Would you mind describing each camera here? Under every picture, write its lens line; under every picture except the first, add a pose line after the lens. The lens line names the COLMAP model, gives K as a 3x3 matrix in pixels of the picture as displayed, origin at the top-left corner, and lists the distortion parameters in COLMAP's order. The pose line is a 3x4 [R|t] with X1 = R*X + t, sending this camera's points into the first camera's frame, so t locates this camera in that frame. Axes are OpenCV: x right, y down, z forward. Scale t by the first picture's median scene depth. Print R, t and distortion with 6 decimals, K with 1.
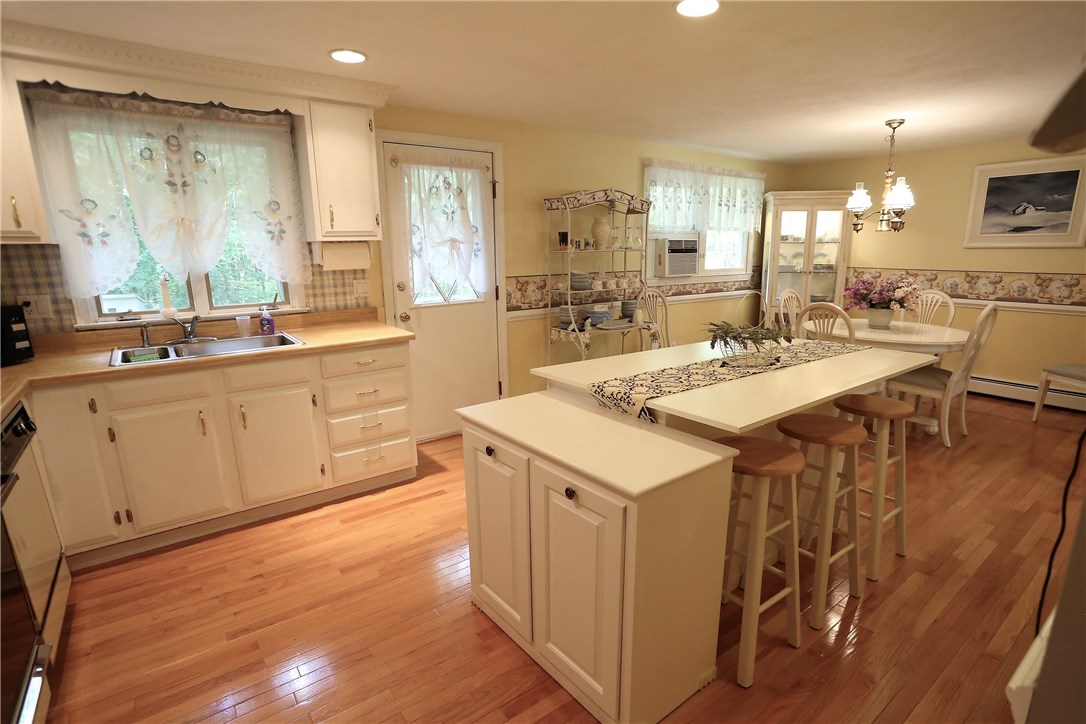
lens RADIAL K [[542.5, 0, 540.6], [0, 542.5, 373.7], [0, 0, 1]] dist [-0.039057, 0.015609]
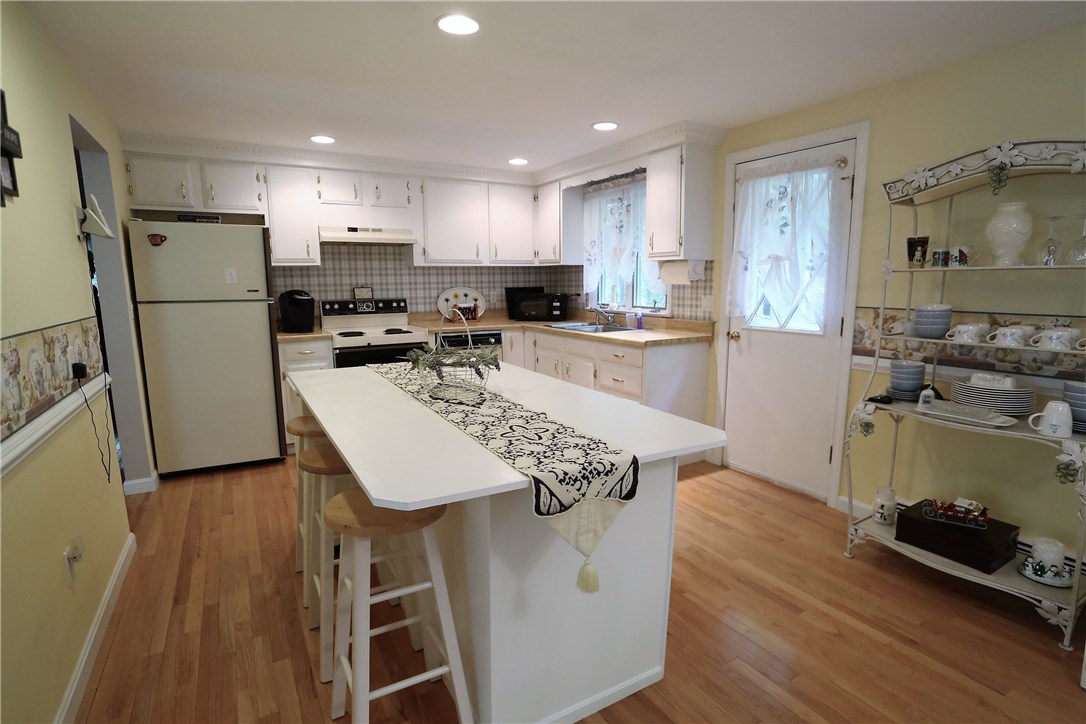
lens RADIAL K [[542.5, 0, 540.7], [0, 542.5, 369.9], [0, 0, 1]] dist [-0.039057, 0.015609]
pose [[-0.111526, 0.176941, -0.977882, 0.627092], [-0.220198, 0.955161, 0.197942, -0.133883], [0.969059, 0.237403, -0.067563, 0.608735]]
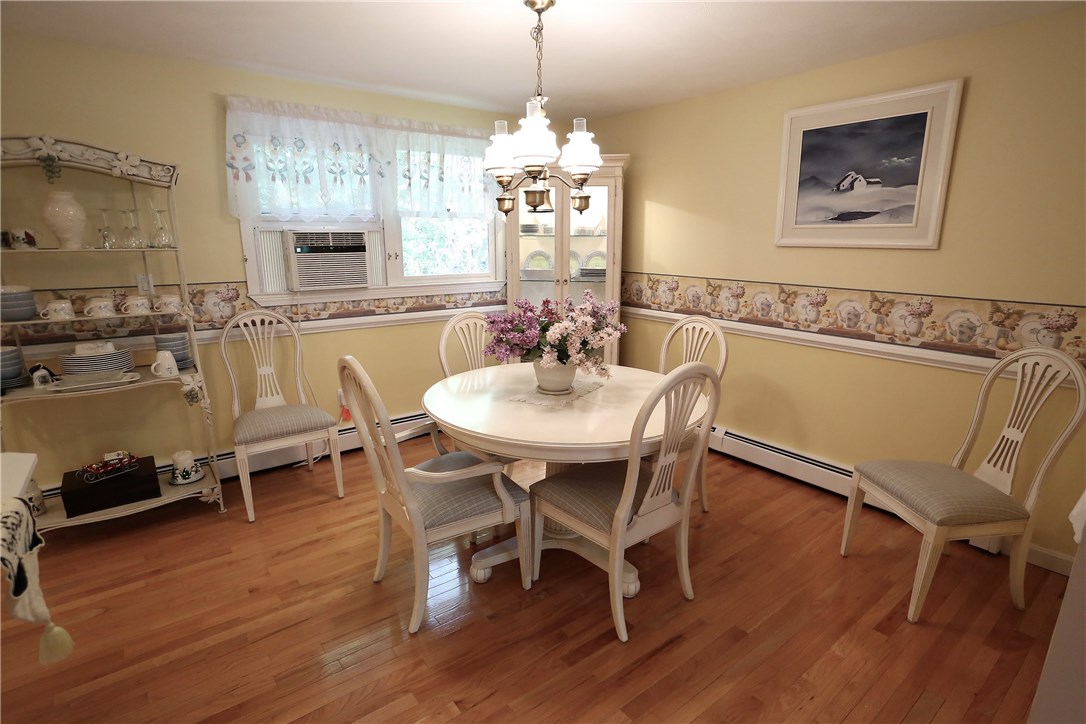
lens RADIAL K [[542.5, 0, 551.1], [0, 542.5, 369.4], [0, 0, 1]] dist [-0.039057, 0.015609]
pose [[0.999898, 0.008479, 0.011465, 0.581540], [-0.008546, 0.999947, 0.005754, -0.104114], [-0.011415, -0.005851, 0.999918, 0.413605]]
